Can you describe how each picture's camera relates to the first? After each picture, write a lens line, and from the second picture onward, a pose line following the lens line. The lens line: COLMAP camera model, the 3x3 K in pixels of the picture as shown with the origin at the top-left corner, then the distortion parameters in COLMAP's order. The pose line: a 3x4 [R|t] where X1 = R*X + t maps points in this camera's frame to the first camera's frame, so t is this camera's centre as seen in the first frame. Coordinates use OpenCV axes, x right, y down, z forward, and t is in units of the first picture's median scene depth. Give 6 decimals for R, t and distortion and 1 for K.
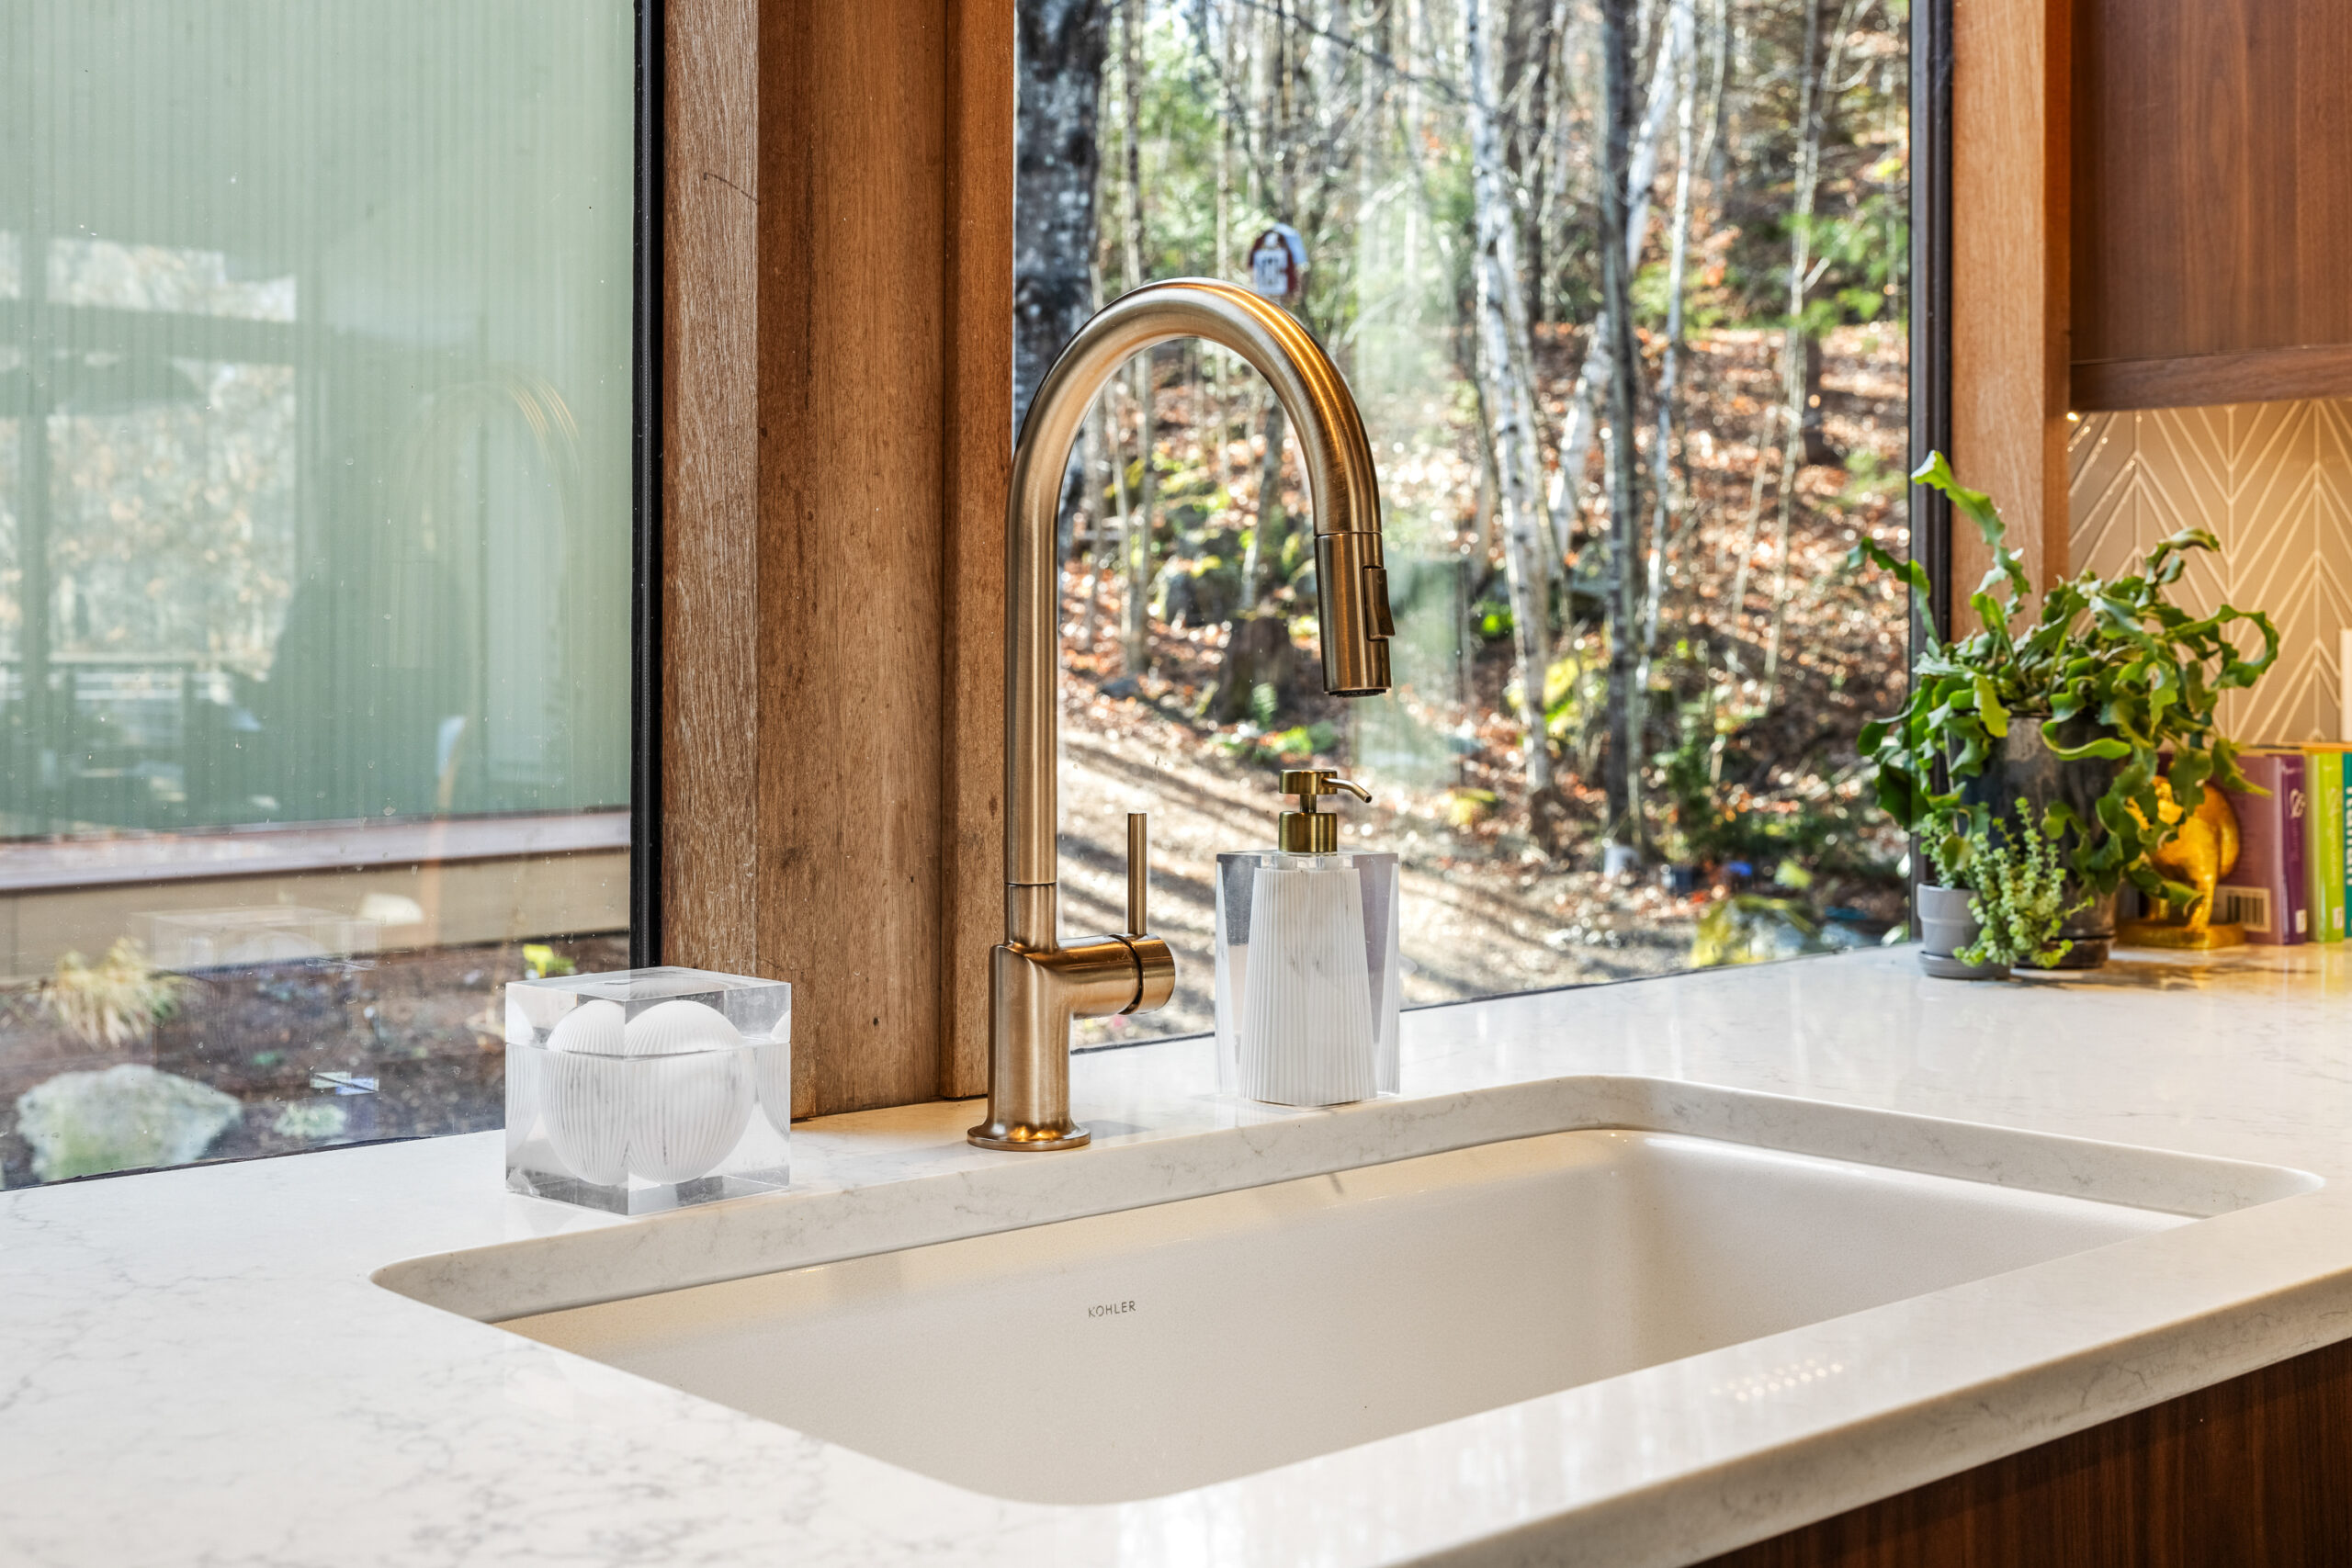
lens RADIAL K [[3010.6, 0, 1179.9], [0, 3010.6, 643.0], [0, 0, 1]] dist [0.015629, 0.000000]
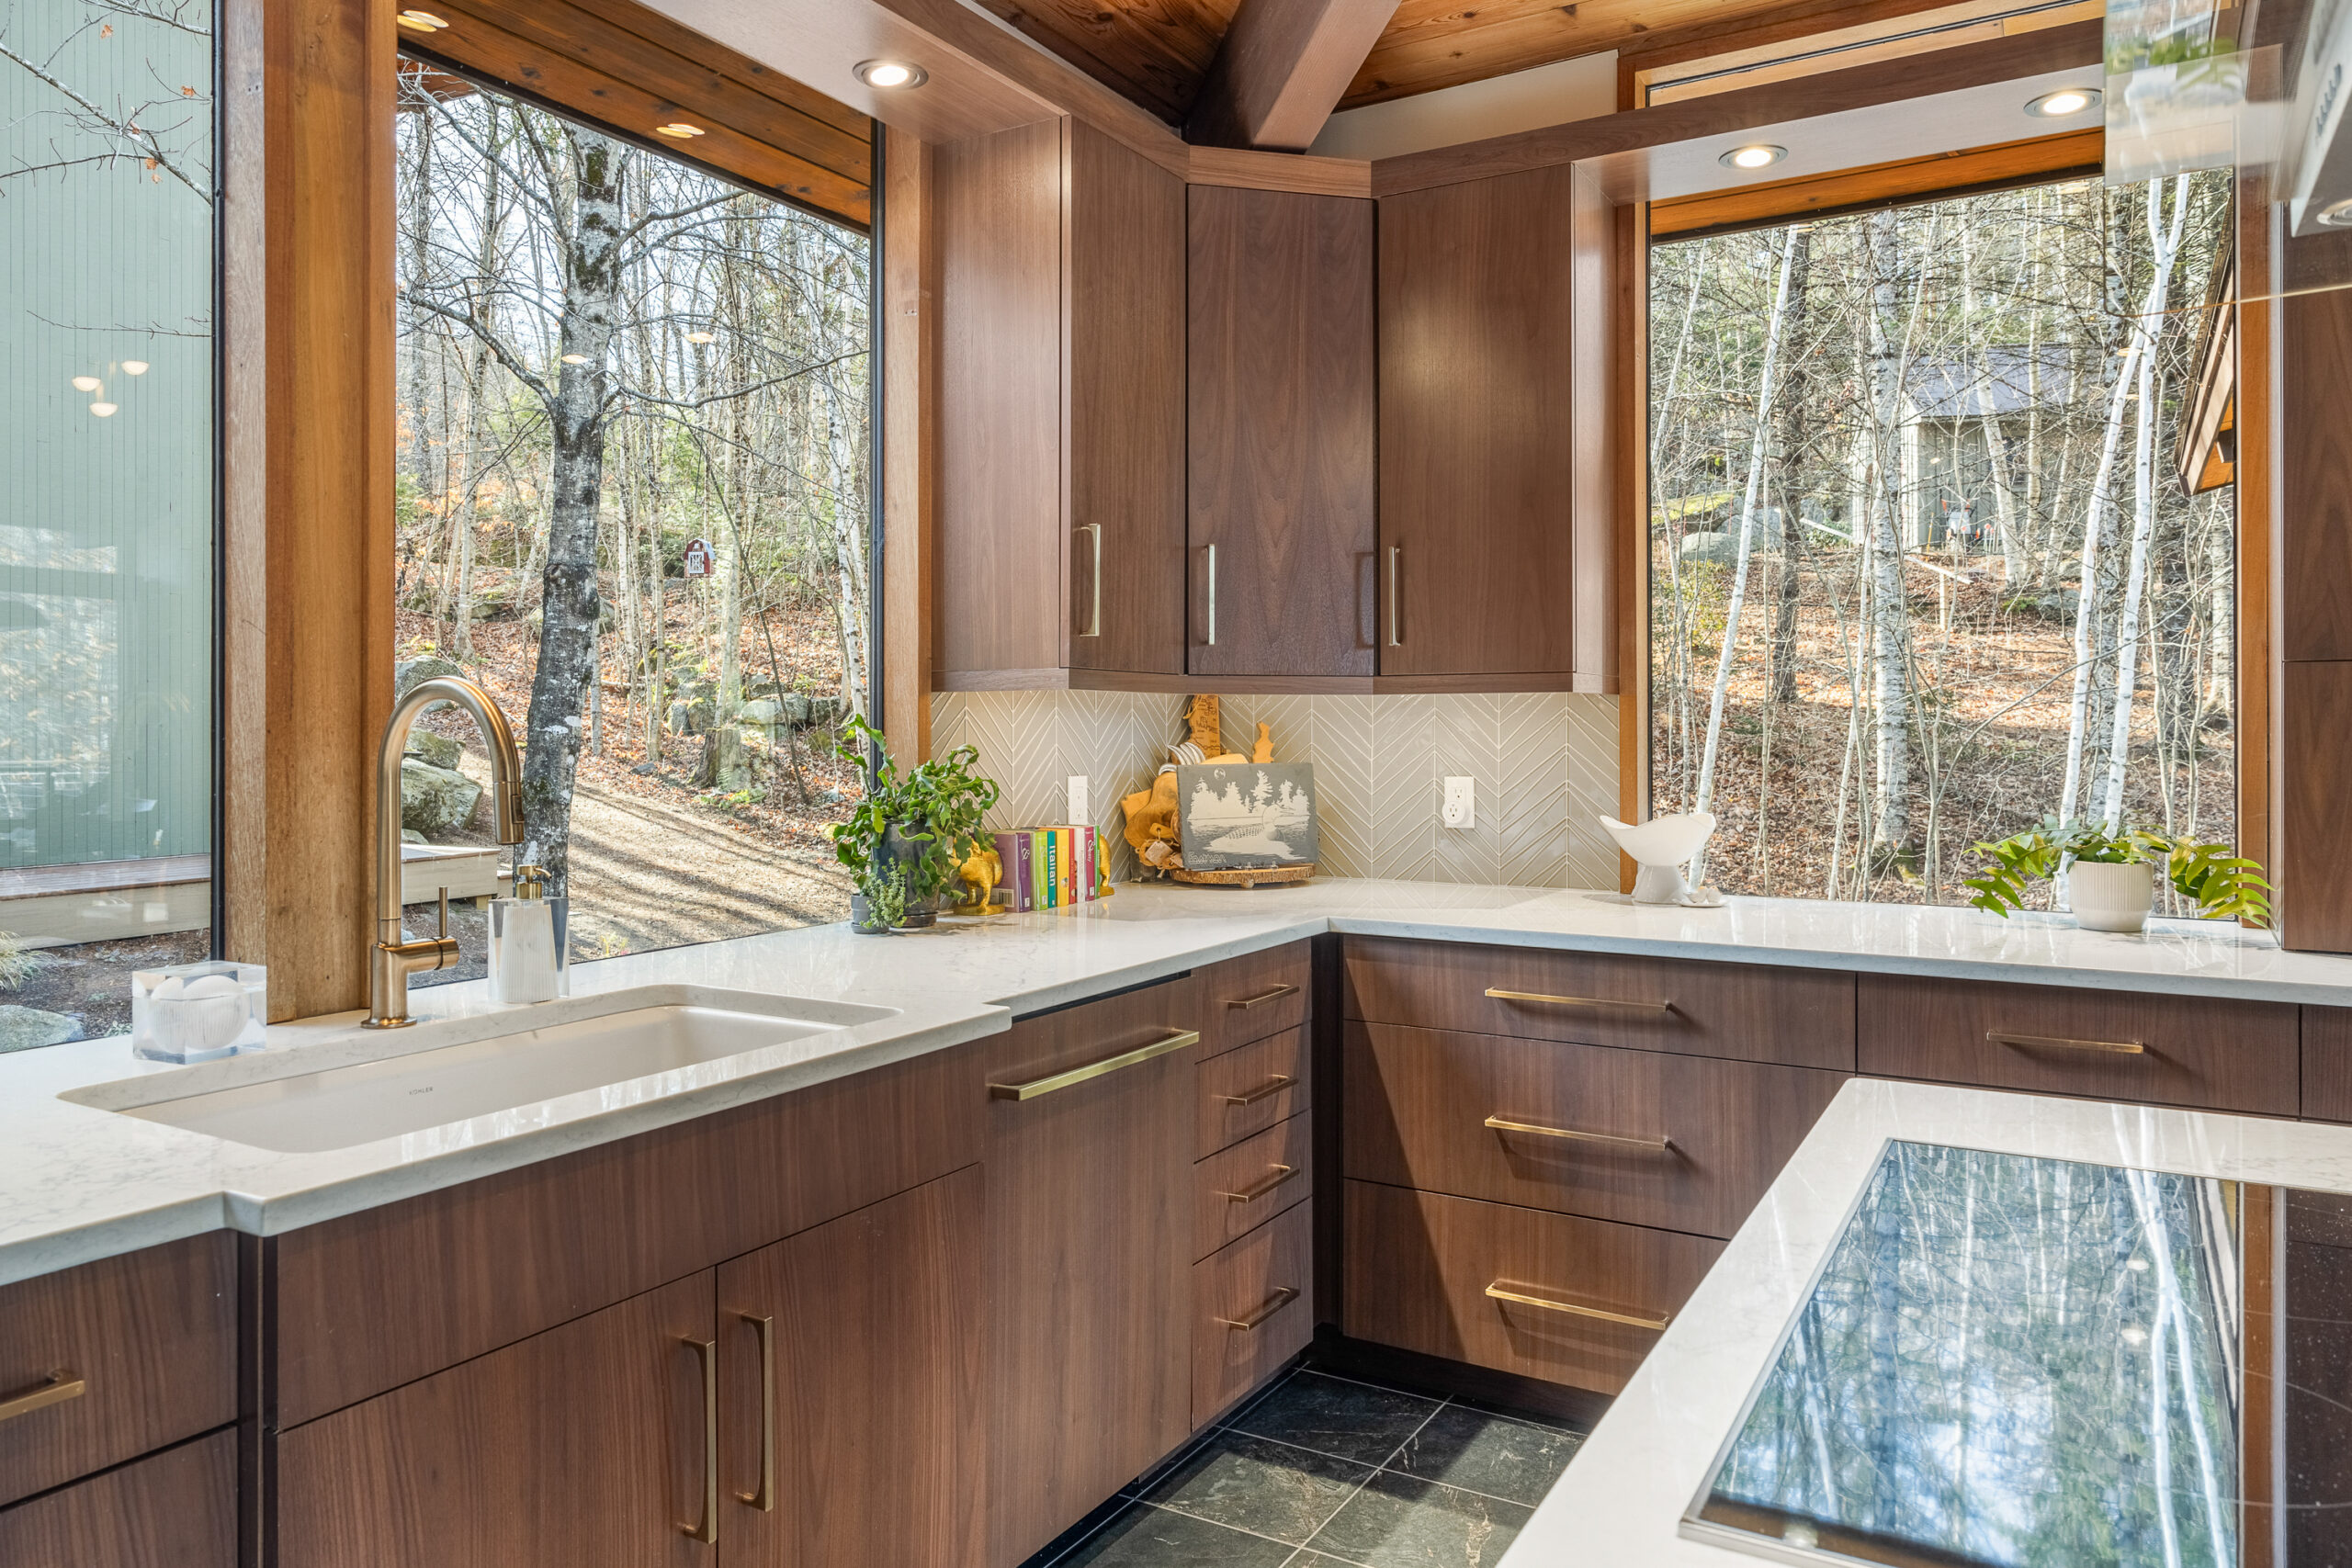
lens RADIAL K [[1600.2, 0, 1189.4], [0, 1600.2, 736.8], [0, 0, 1]] dist [0.000008, 0.003299]
pose [[0.957160, -0.003919, 0.289534, 0.133667], [0.003477, 0.999992, 0.002042, -0.046358], [-0.289539, -0.000948, 0.957166, -0.291269]]
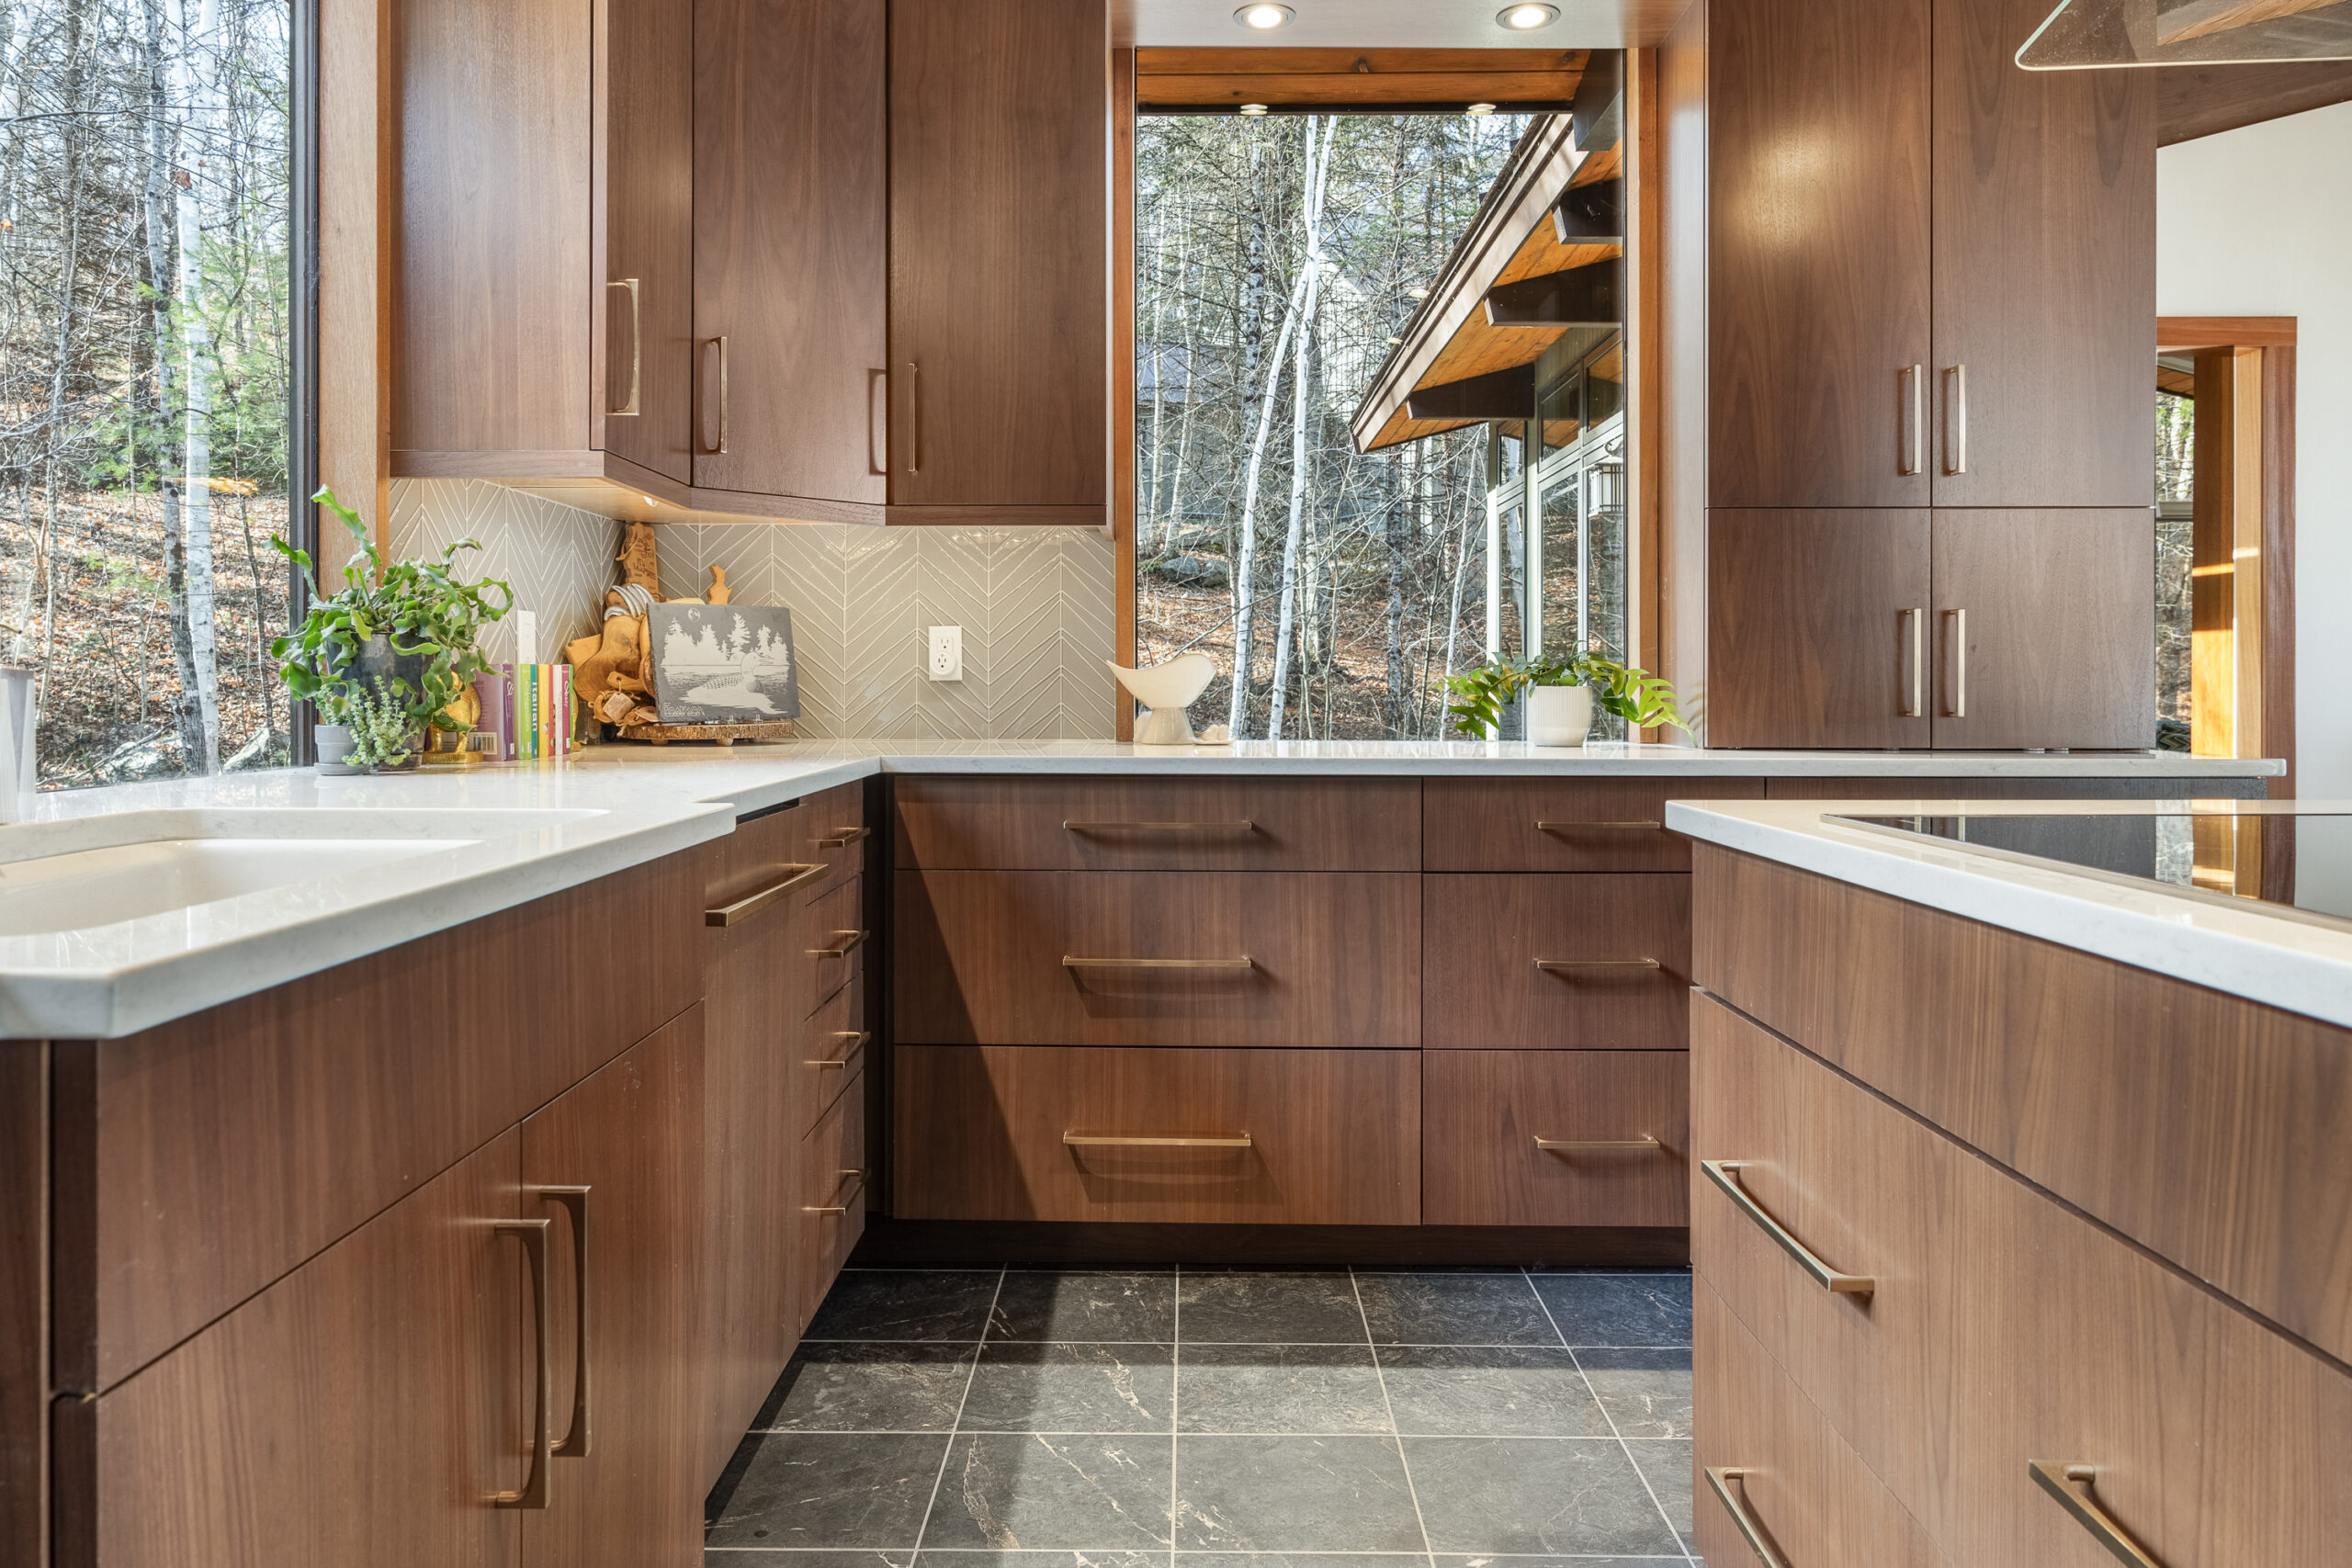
lens RADIAL K [[1600.2, 0, 1170.8], [0, 1600.2, 699.6], [0, 0, 1]] dist [0.000008, 0.003299]
pose [[0.681956, -0.004149, 0.731381, -0.104466], [0.003336, 0.999991, 0.002562, 0.063756], [-0.731385, 0.000693, 0.681964, -0.023217]]
